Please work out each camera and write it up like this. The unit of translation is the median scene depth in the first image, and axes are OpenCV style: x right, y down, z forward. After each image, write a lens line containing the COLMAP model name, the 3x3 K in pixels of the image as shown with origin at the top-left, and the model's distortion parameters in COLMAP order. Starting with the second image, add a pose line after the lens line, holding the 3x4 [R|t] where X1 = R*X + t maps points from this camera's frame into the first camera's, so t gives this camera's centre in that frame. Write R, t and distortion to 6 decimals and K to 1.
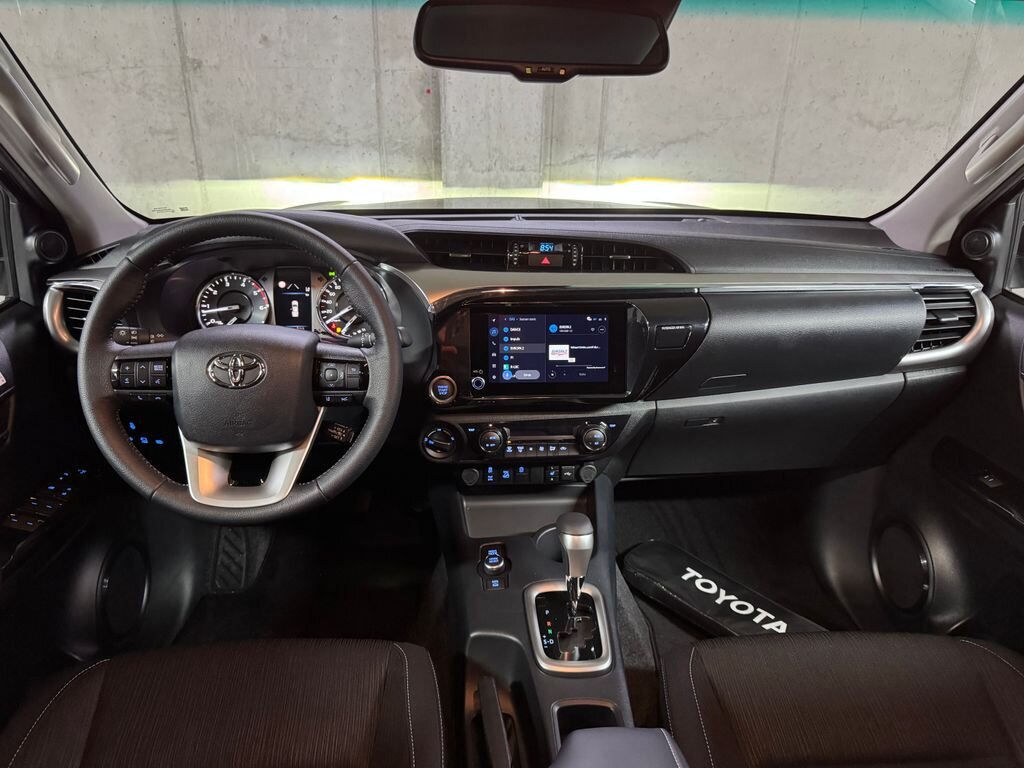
lens RADIAL K [[707.6, 0, 512.9], [0, 707.6, 385.0], [0, 0, 1]] dist [0.007861, -0.018750]
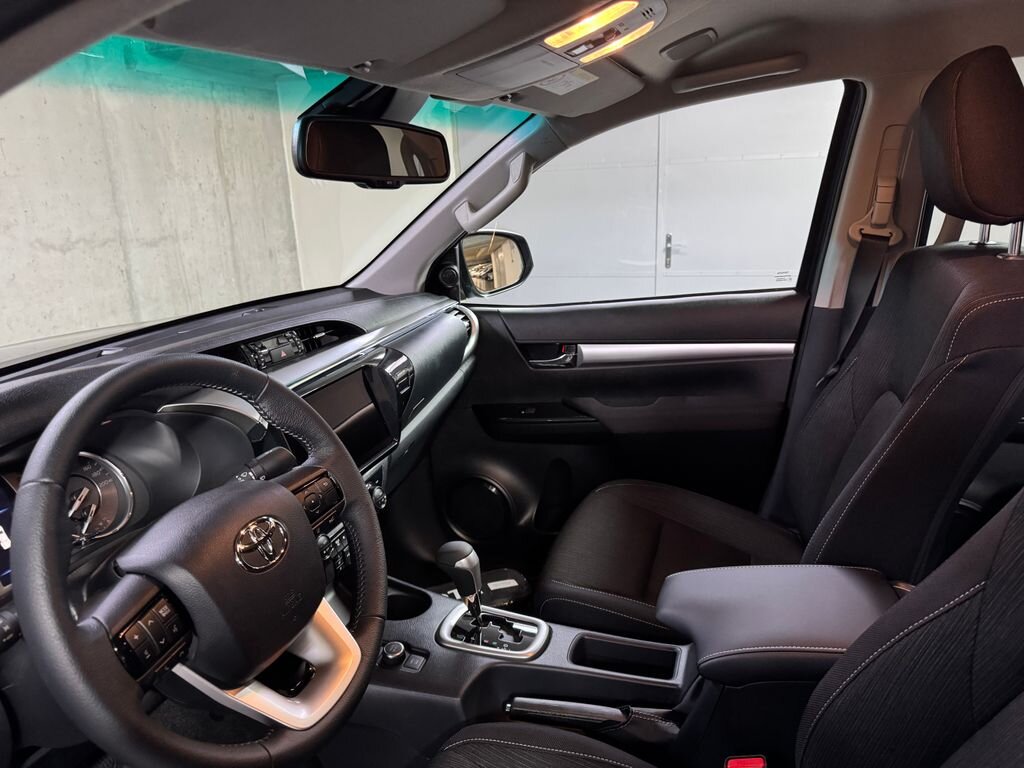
lens RADIAL K [[707.6, 0, 511.4], [0, 707.6, 395.3], [0, 0, 1]] dist [0.007861, -0.018750]
pose [[0.354735, -0.308909, 0.882462, -0.673694], [0.435643, 0.889735, 0.136333, -0.114345], [-0.827271, 0.336076, 0.450194, 0.252397]]
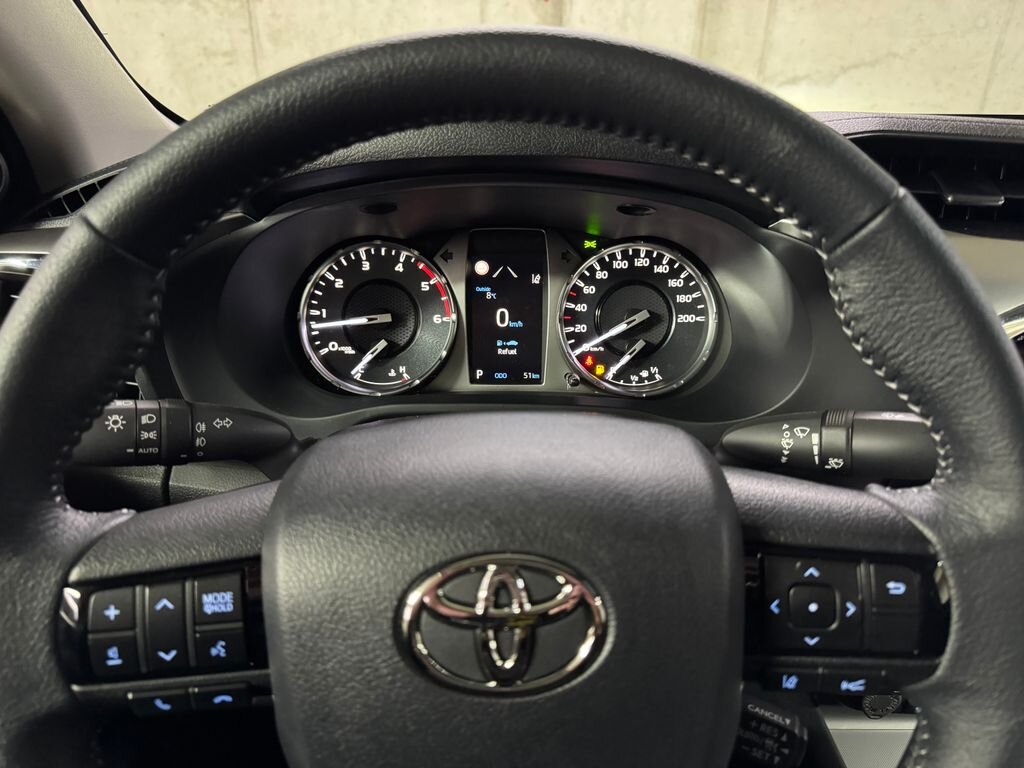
lens RADIAL K [[707.6, 0, 516.1], [0, 707.6, 399.0], [0, 0, 1]] dist [0.007861, -0.018750]
pose [[0.997526, 0.029311, -0.063893, -0.270505], [-0.024241, 0.996601, 0.078731, -0.093283], [0.065984, -0.076988, 0.994846, 0.540476]]
